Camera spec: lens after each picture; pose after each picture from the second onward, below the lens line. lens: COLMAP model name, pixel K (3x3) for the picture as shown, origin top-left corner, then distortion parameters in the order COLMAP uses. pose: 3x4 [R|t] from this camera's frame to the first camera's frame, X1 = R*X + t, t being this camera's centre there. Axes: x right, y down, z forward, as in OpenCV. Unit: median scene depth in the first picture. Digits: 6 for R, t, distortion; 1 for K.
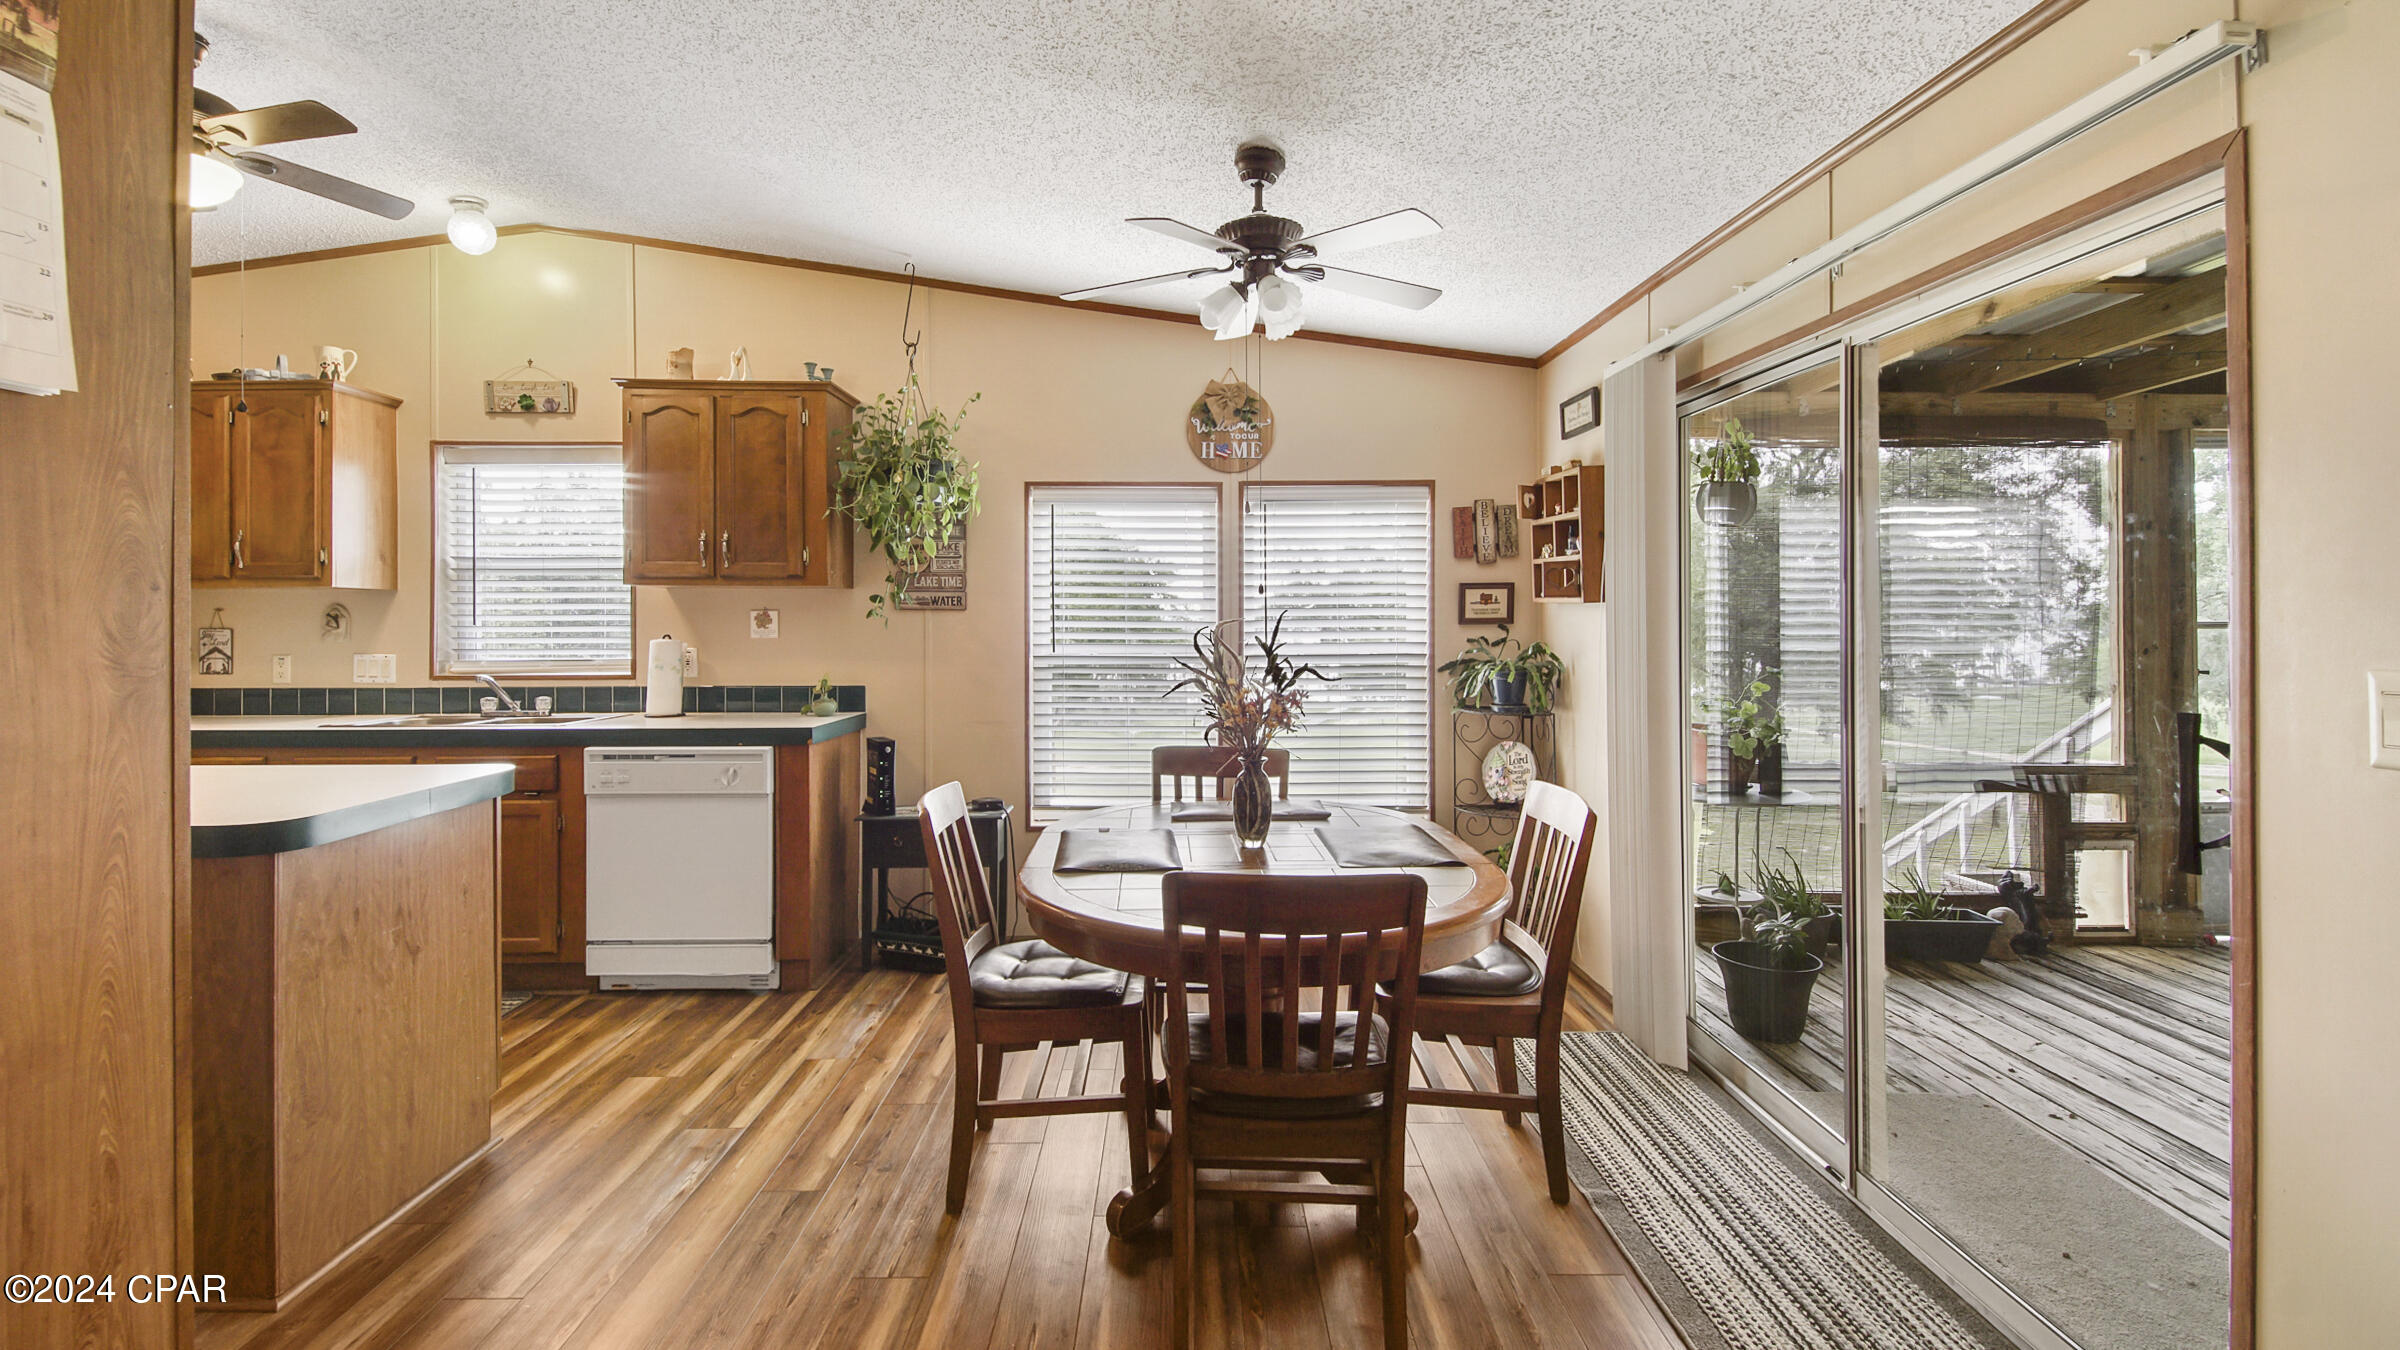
lens RADIAL K [[1004.5, 0, 1212.2], [0, 1004.5, 616.4], [0, 0, 1]] dist [0.031707, -0.023415]
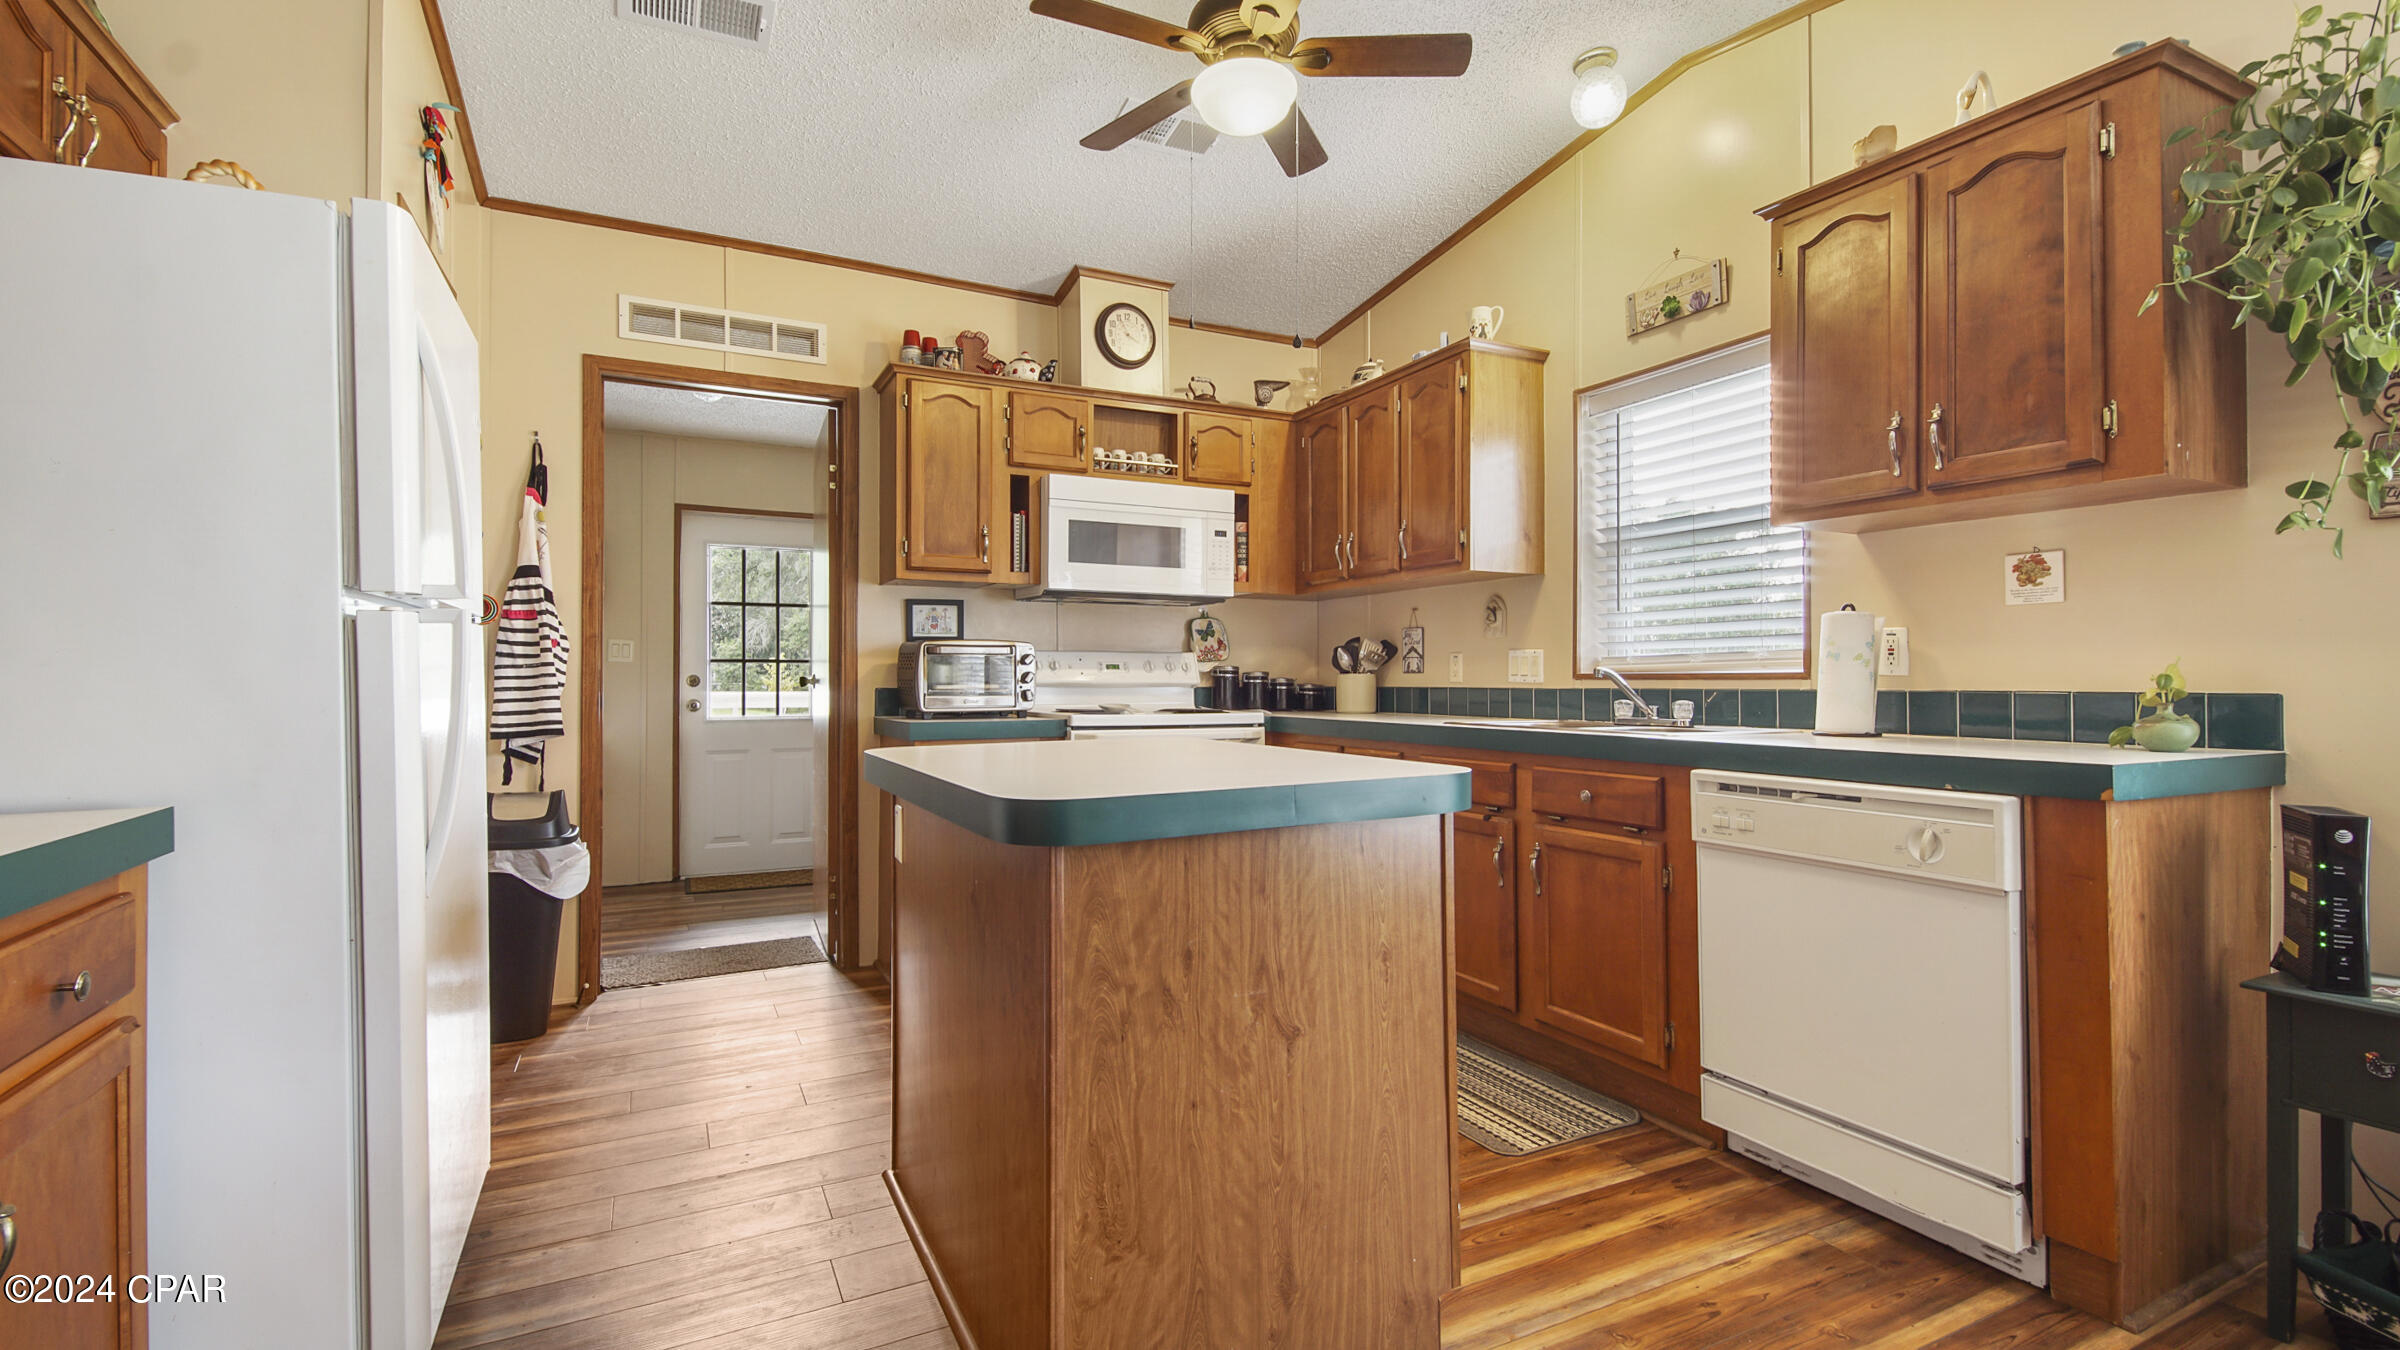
lens RADIAL K [[1057.6, 0, 1205.4], [0, 1057.6, 680.6], [0, 0, 1]] dist [0.037046, -0.021743]
pose [[0.409970, -0.003518, -0.912092, -0.109923], [0.015340, 0.999878, 0.003039, 0.058924], [0.911970, -0.015238, 0.409974, 0.389547]]
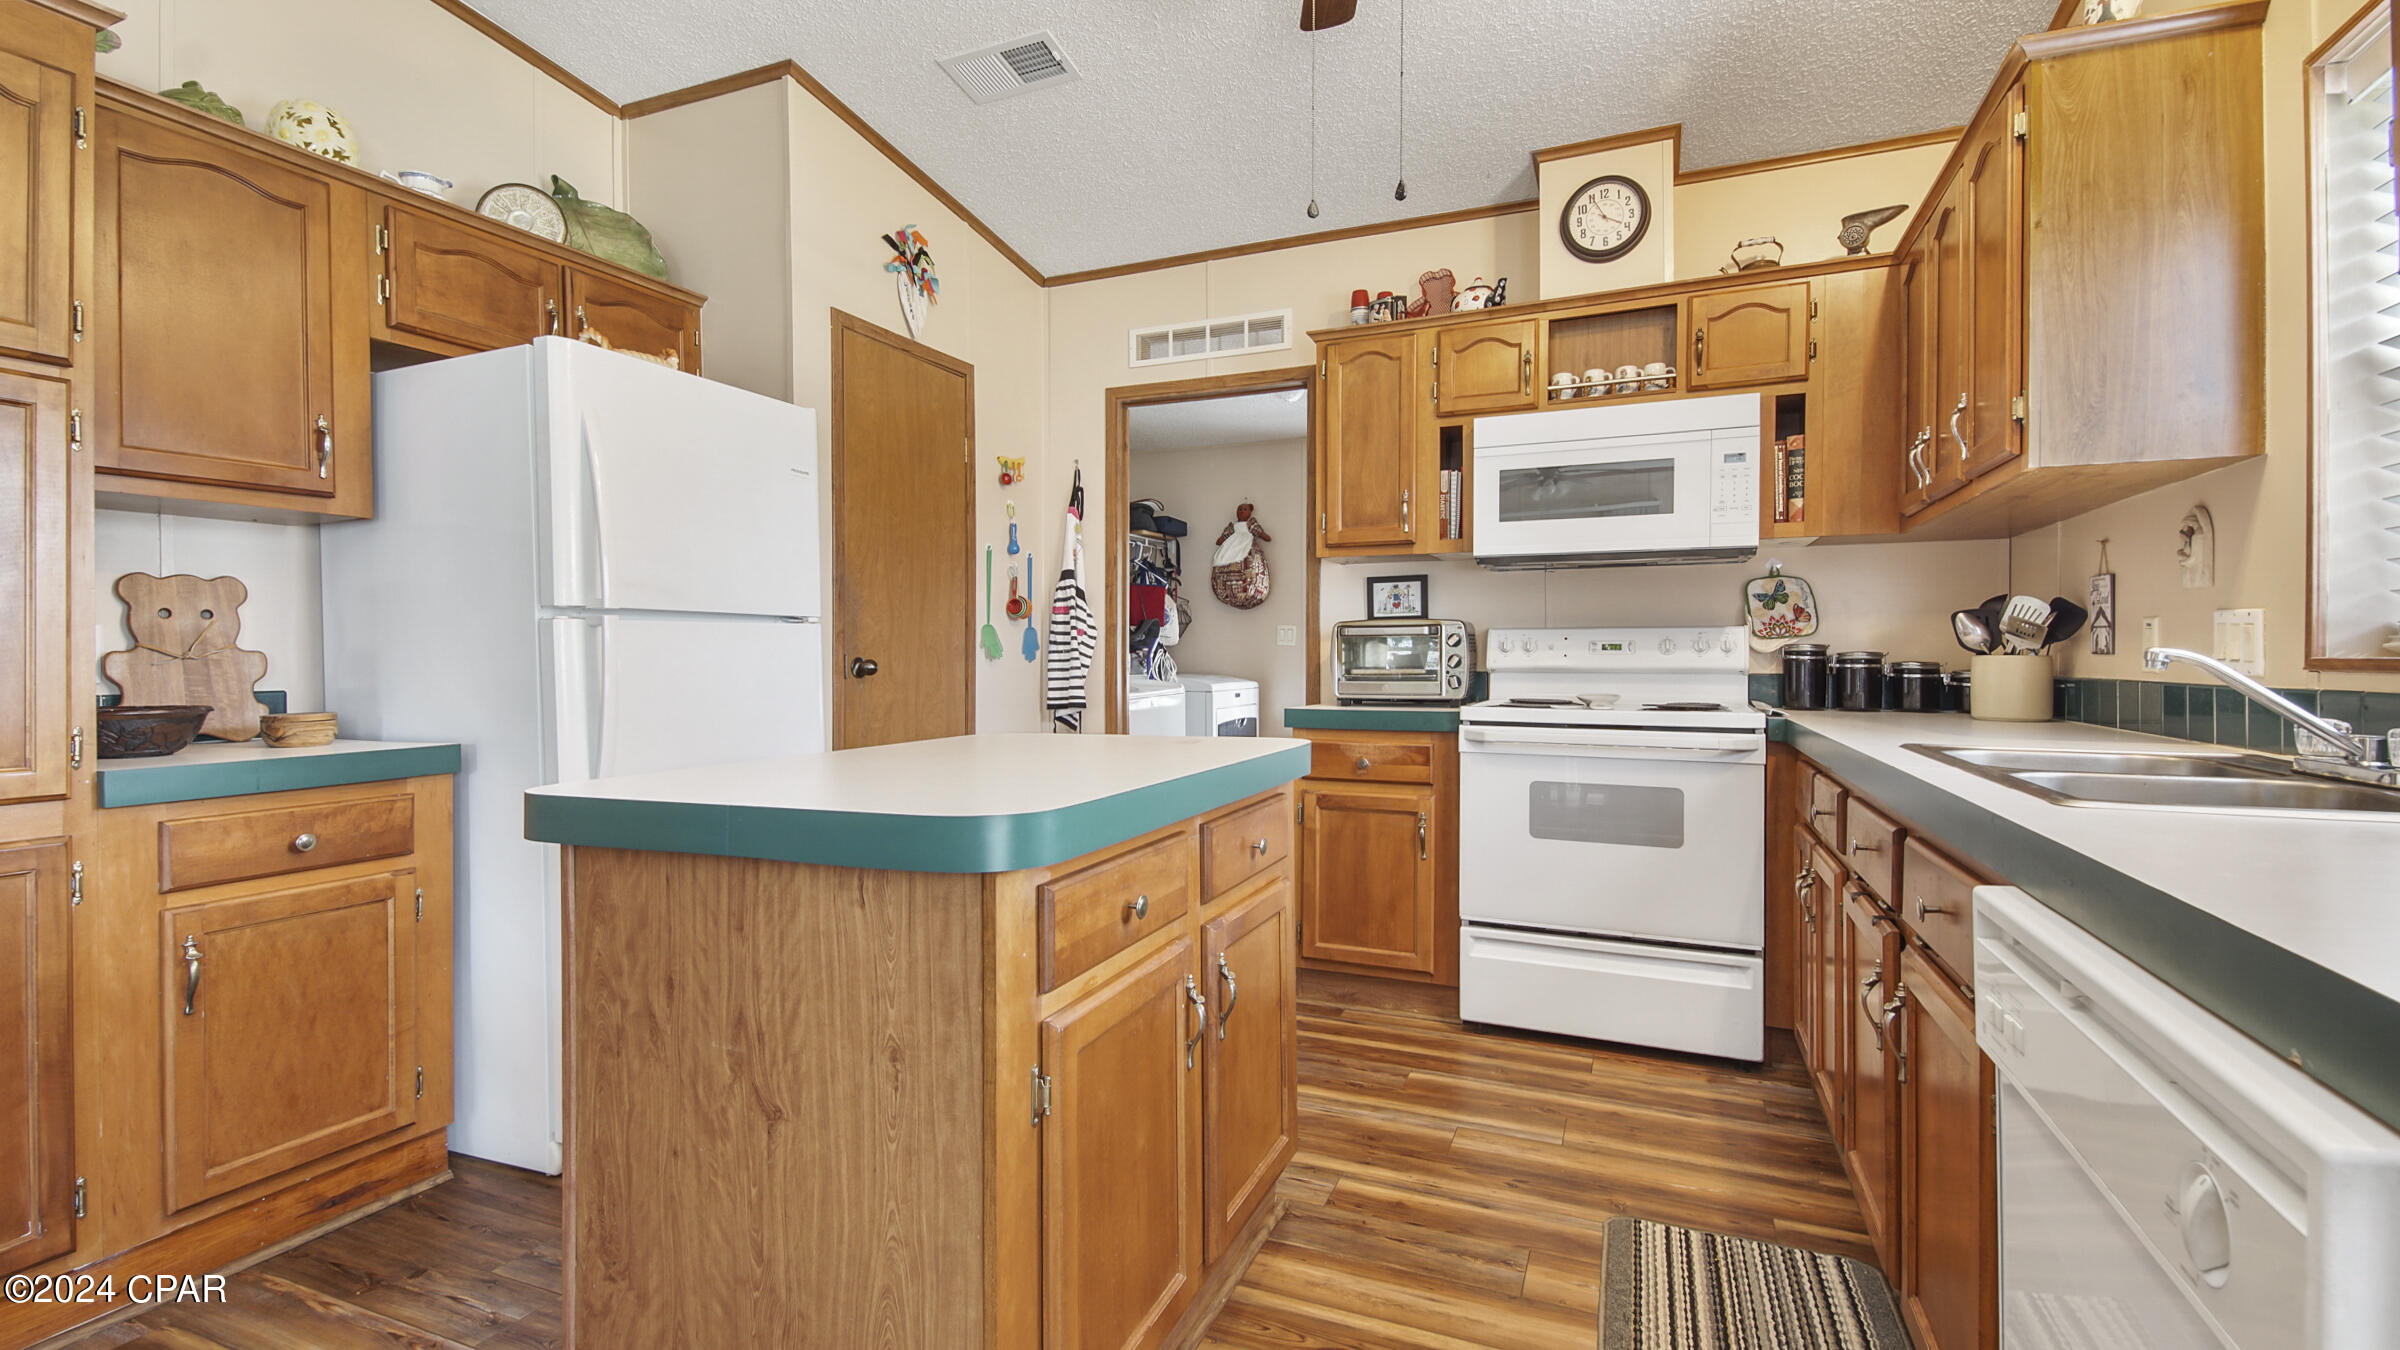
lens RADIAL K [[1057.6, 0, 1205.4], [0, 1057.6, 680.6], [0, 0, 1]] dist [0.037046, -0.021743]
pose [[-0.431750, 0.015459, -0.901861, -0.224684], [0.011364, 0.999867, 0.011699, 0.059963], [0.901922, -0.005198, -0.431869, 0.827148]]
